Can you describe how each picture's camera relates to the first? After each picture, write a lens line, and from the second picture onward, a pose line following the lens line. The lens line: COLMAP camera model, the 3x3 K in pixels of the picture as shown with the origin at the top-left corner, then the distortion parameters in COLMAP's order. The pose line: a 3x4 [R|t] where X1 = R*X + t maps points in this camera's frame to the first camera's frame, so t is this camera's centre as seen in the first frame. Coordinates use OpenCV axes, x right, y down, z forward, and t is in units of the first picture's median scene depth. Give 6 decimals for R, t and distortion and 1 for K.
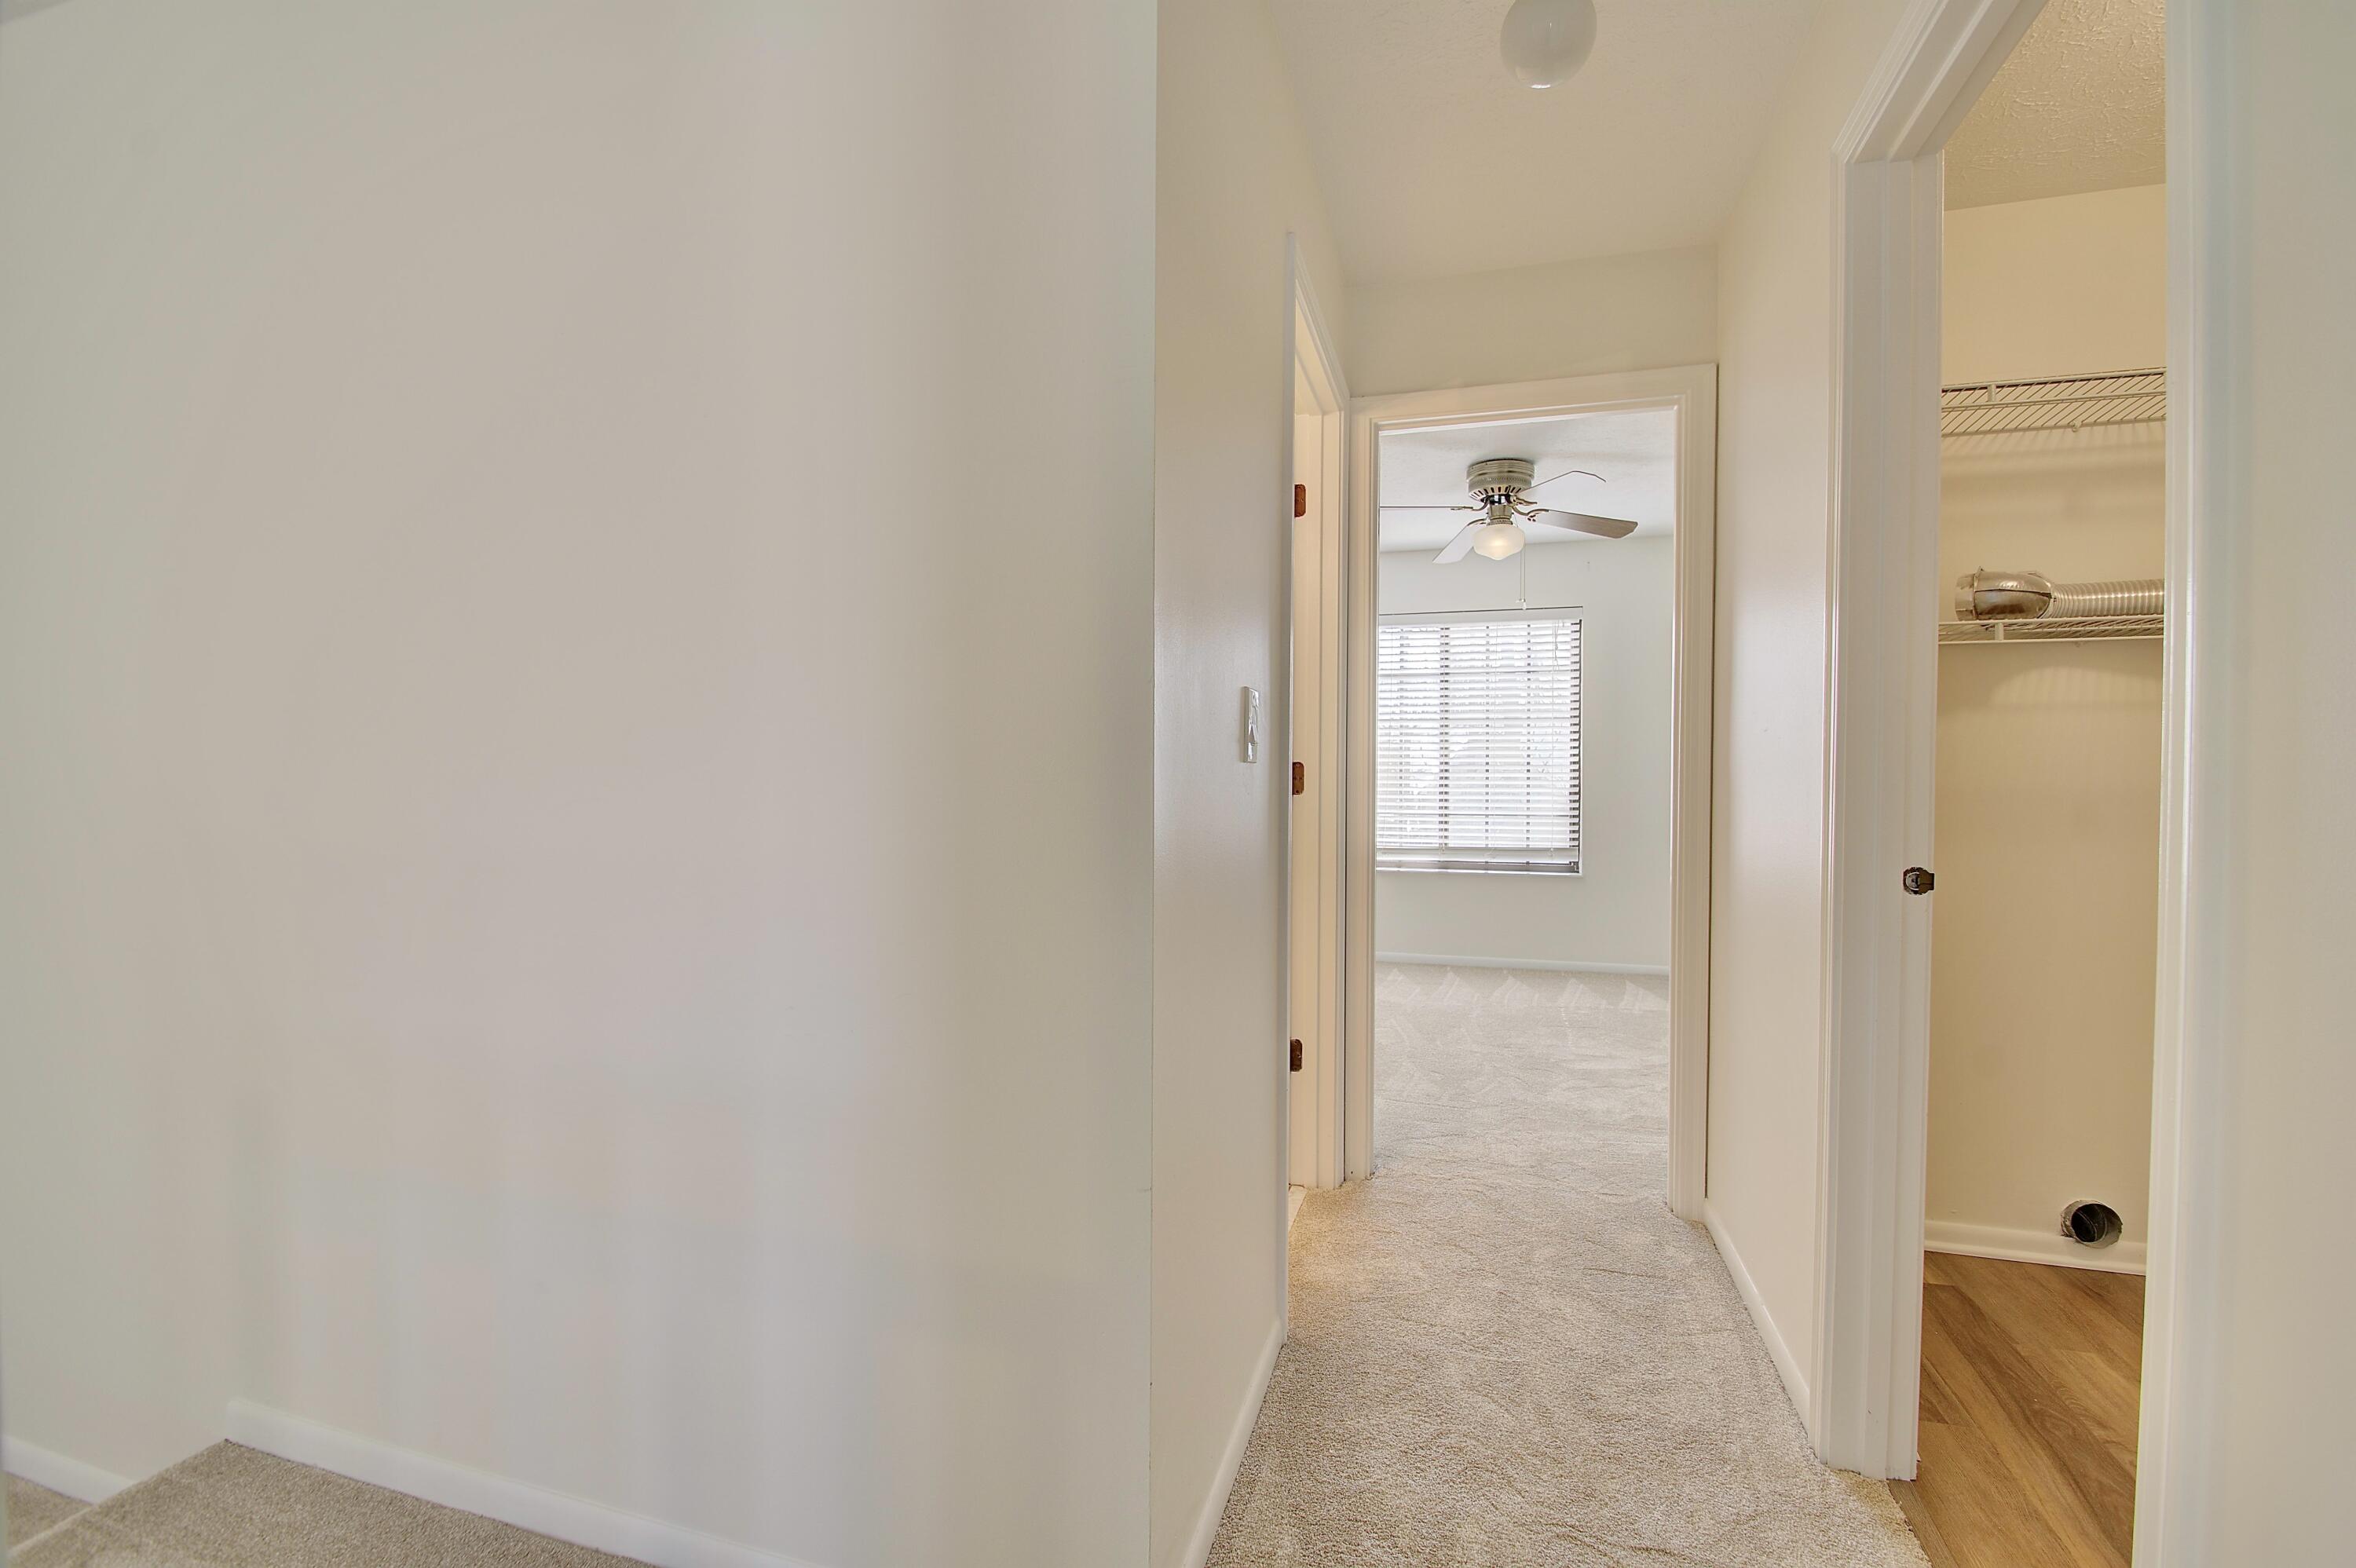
lens RADIAL K [[1027.3, 0, 1189.3], [0, 1027.3, 779.7], [0, 0, 1]] dist [-0.007269, -0.005581]
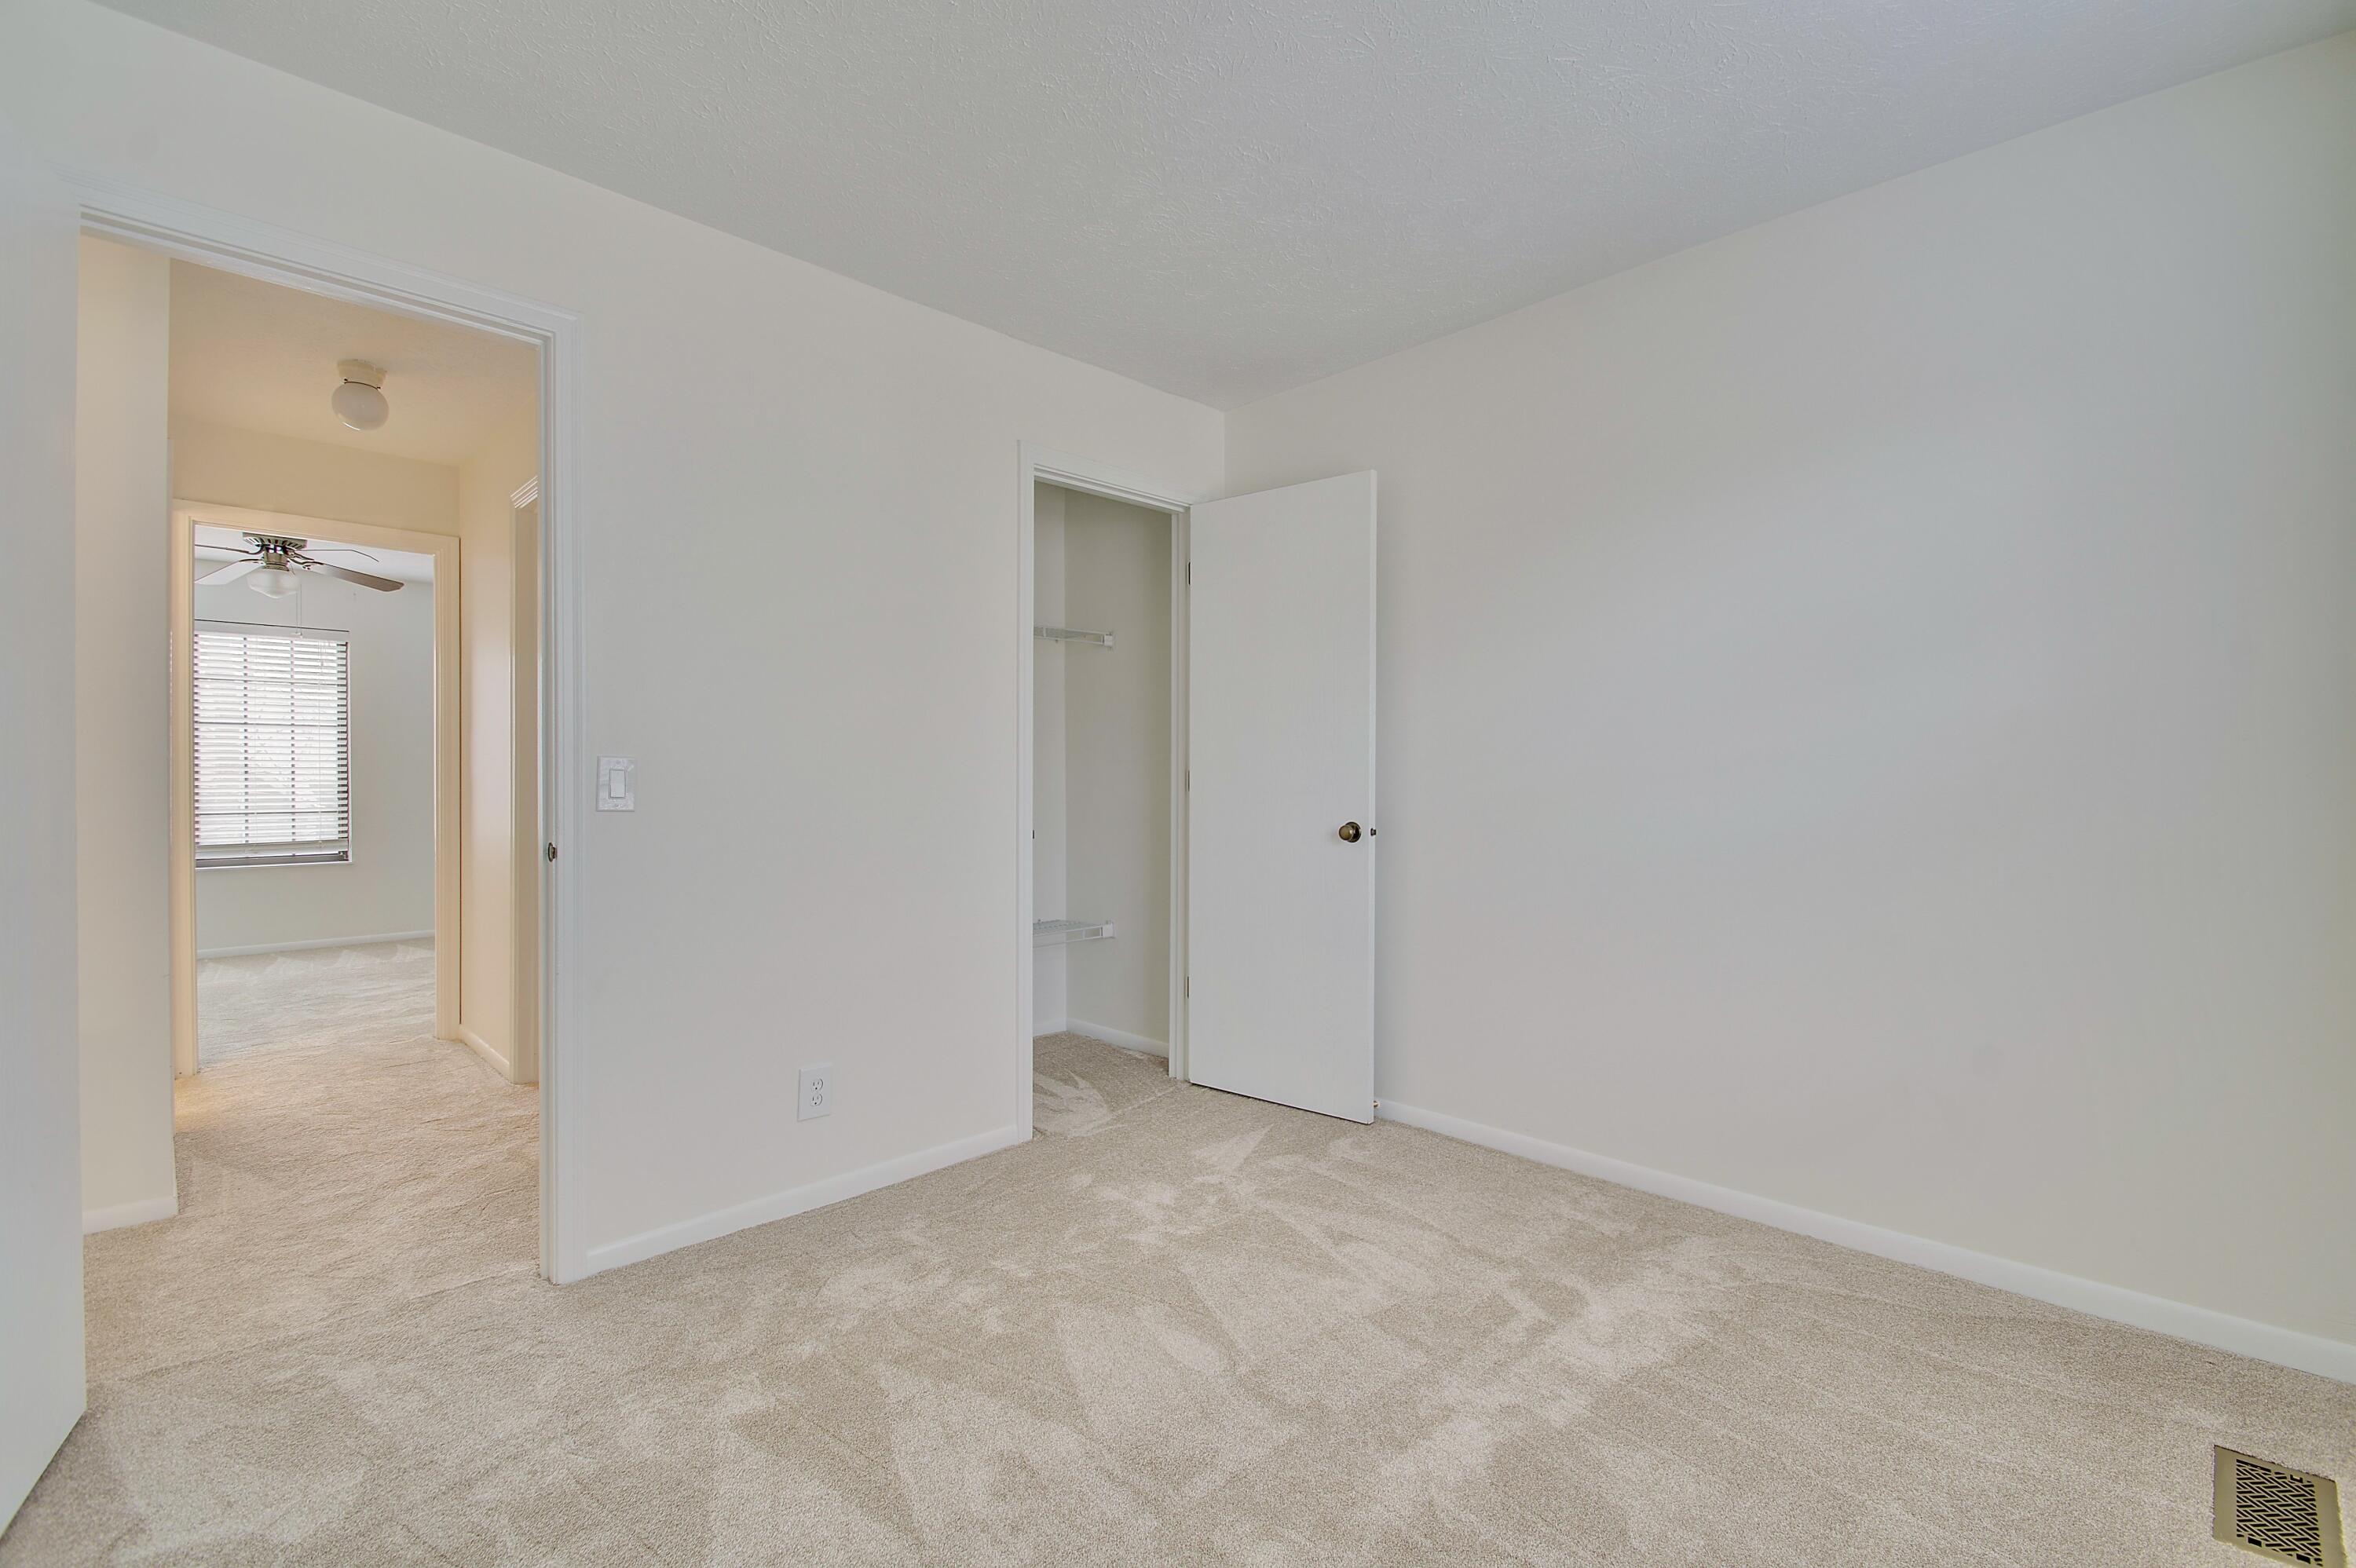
lens RADIAL K [[1027.3, 0, 1166.8], [0, 1027.3, 788.1], [0, 0, 1]] dist [-0.007269, -0.005581]
pose [[0.489166, -0.014602, 0.872068, -0.274069], [0.007709, 0.999893, 0.012419, 0.002874], [-0.872157, 0.000648, 0.489226, -0.590809]]
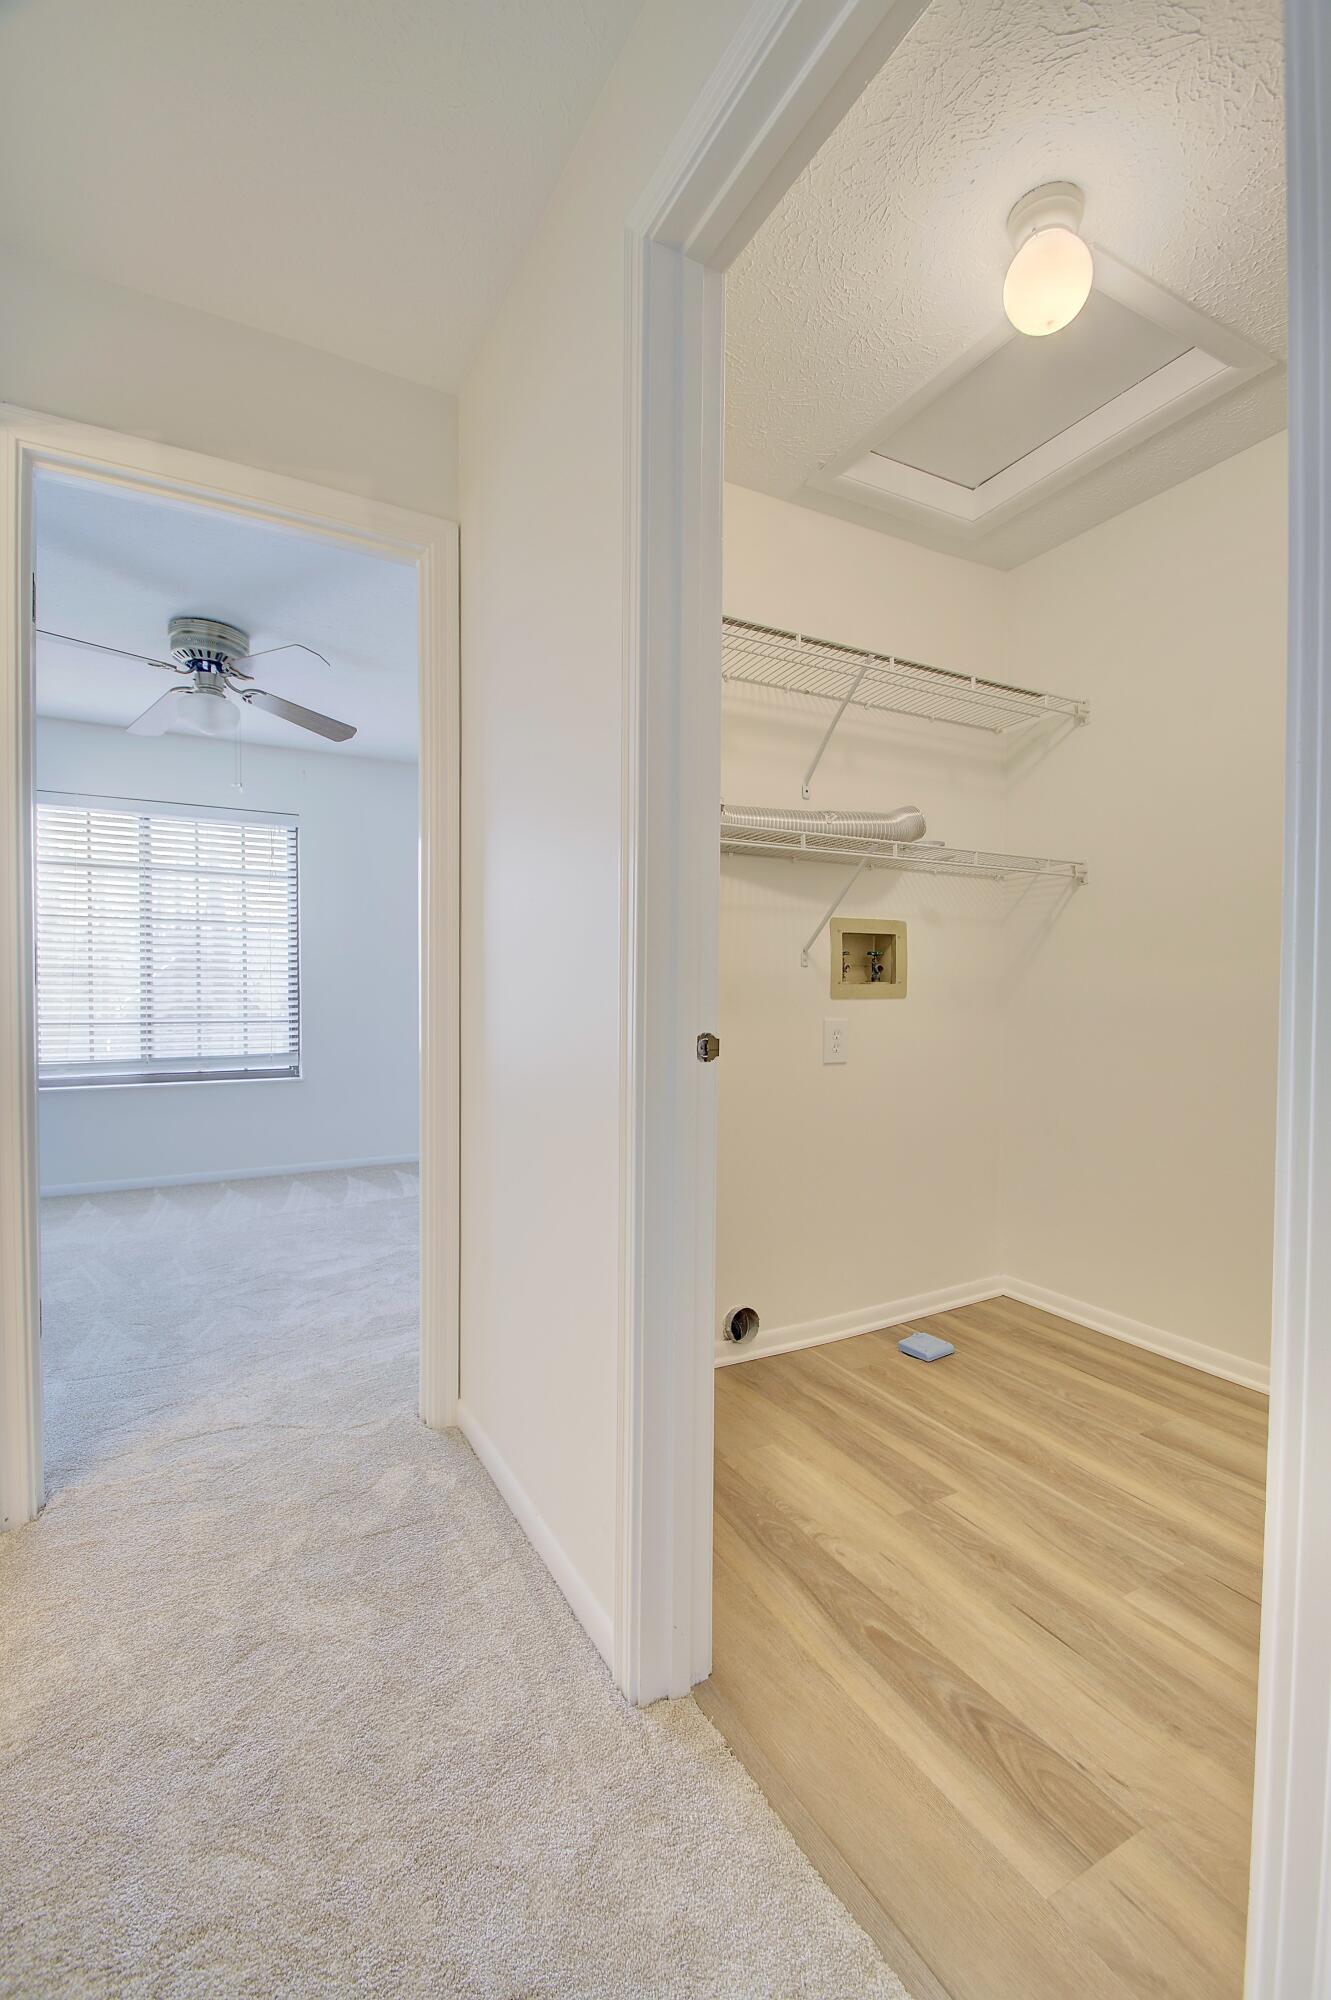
lens RADIAL K [[872.2, 0, 686.6], [0, 872.2, 1016.7], [0, 0, 1]] dist [-0.007269, -0.005581]
pose [[0.700712, -0.022272, 0.713097, 0.054451], [0.006811, 0.999676, 0.024530, 0.020134], [-0.713412, -0.012331, 0.700637, 0.193273]]
